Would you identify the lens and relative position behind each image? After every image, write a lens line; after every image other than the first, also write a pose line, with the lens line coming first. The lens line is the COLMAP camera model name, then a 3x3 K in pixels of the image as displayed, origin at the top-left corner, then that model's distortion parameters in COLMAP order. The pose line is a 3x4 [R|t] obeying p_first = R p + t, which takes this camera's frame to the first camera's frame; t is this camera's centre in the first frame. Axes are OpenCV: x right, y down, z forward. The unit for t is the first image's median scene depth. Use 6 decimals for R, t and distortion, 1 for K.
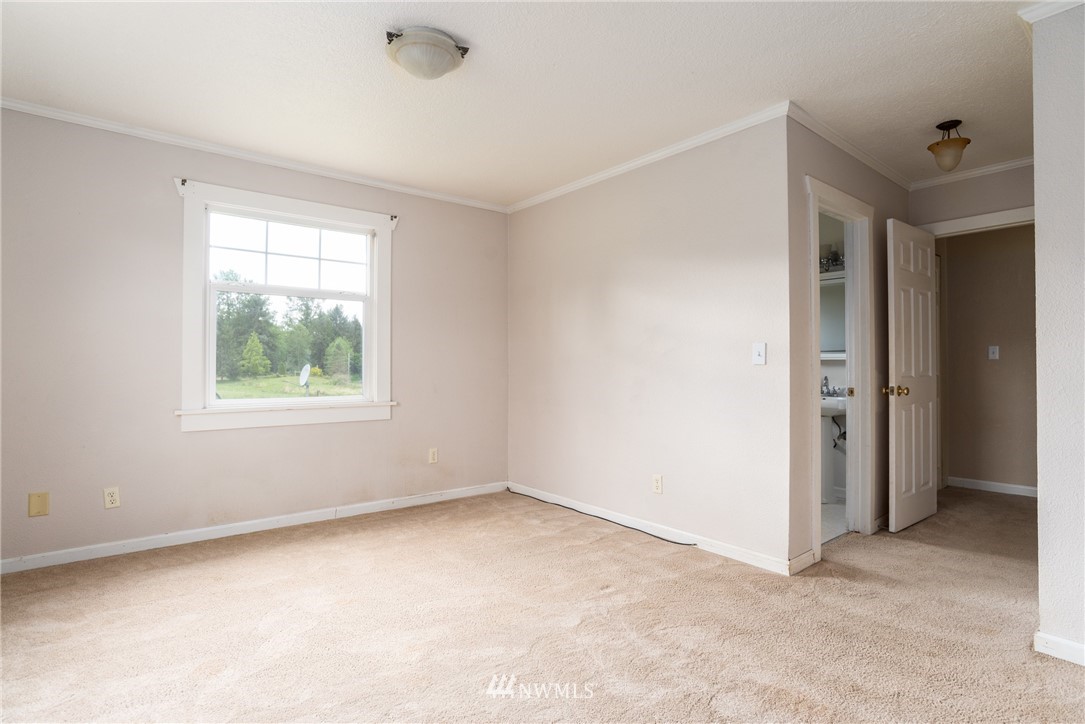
lens RADIAL K [[545.8, 0, 542.5], [0, 545.8, 362.0], [0, 0, 1]] dist [-0.018747, 0.001043]
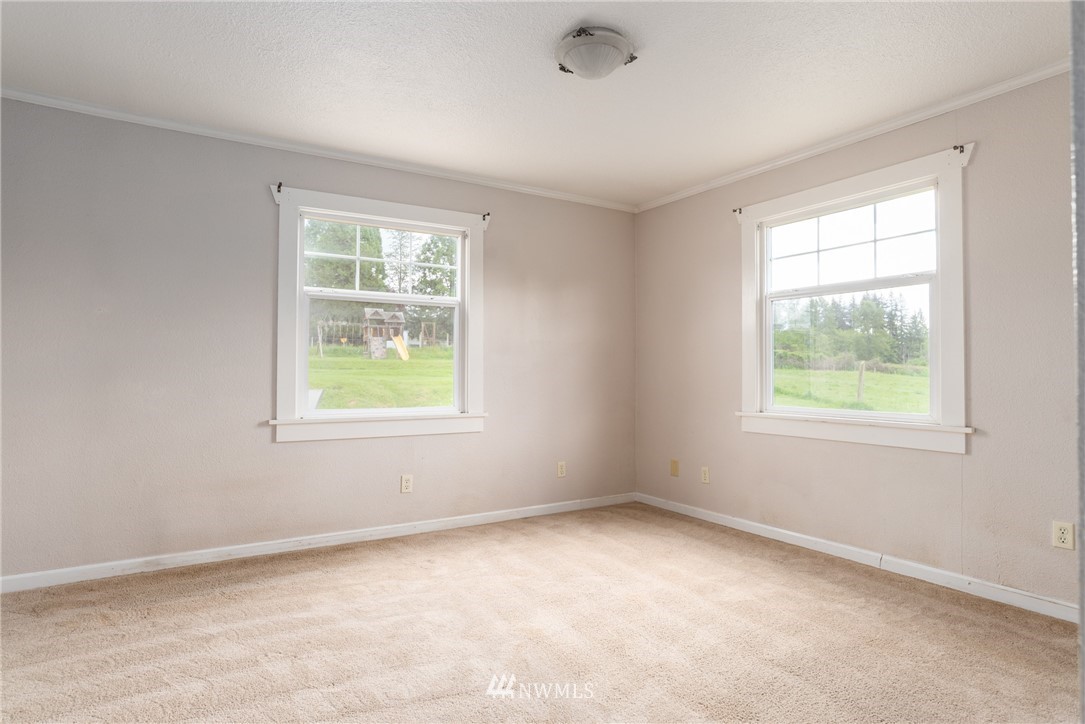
lens RADIAL K [[588.3, 0, 542.5], [0, 588.3, 362.0], [0, 0, 1]] dist [-0.005580, -0.001393]
pose [[-0.108408, -0.012391, -0.994029, 0.560451], [0.011584, 0.999839, -0.013727, -0.003617], [0.994039, -0.013003, -0.108247, 0.664509]]
